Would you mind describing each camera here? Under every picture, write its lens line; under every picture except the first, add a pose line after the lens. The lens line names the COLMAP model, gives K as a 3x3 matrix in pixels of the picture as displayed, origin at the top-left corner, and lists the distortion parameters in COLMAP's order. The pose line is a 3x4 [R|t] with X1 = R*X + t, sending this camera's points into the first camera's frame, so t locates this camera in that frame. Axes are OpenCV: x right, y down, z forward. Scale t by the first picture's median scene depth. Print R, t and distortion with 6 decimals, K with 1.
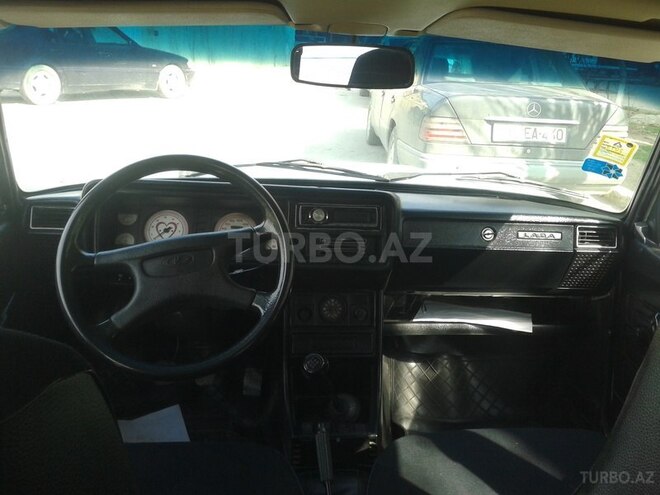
lens RADIAL K [[637.4, 0, 344.3], [0, 637.4, 223.6], [0, 0, 1]] dist [0.085490, -0.260576]
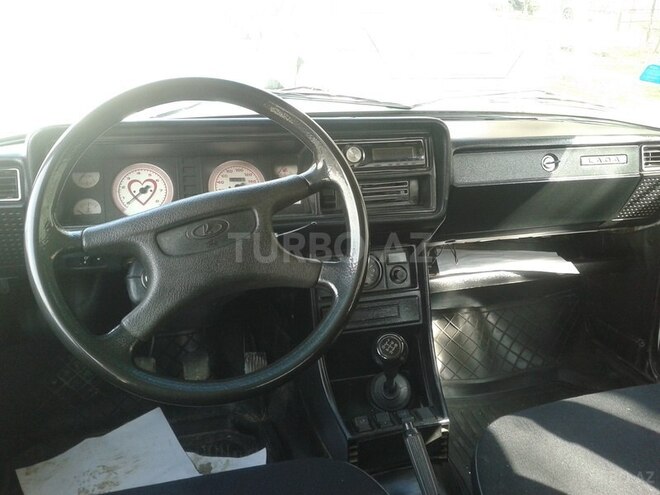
lens RADIAL K [[637.4, 0, 344.3], [0, 637.4, 223.6], [0, 0, 1]] dist [0.085490, -0.260576]
pose [[0.980058, -0.091533, 0.176373, -0.185448], [0.076902, 0.993140, 0.088091, 0.001017], [-0.183227, -0.072770, 0.980374, 0.228601]]
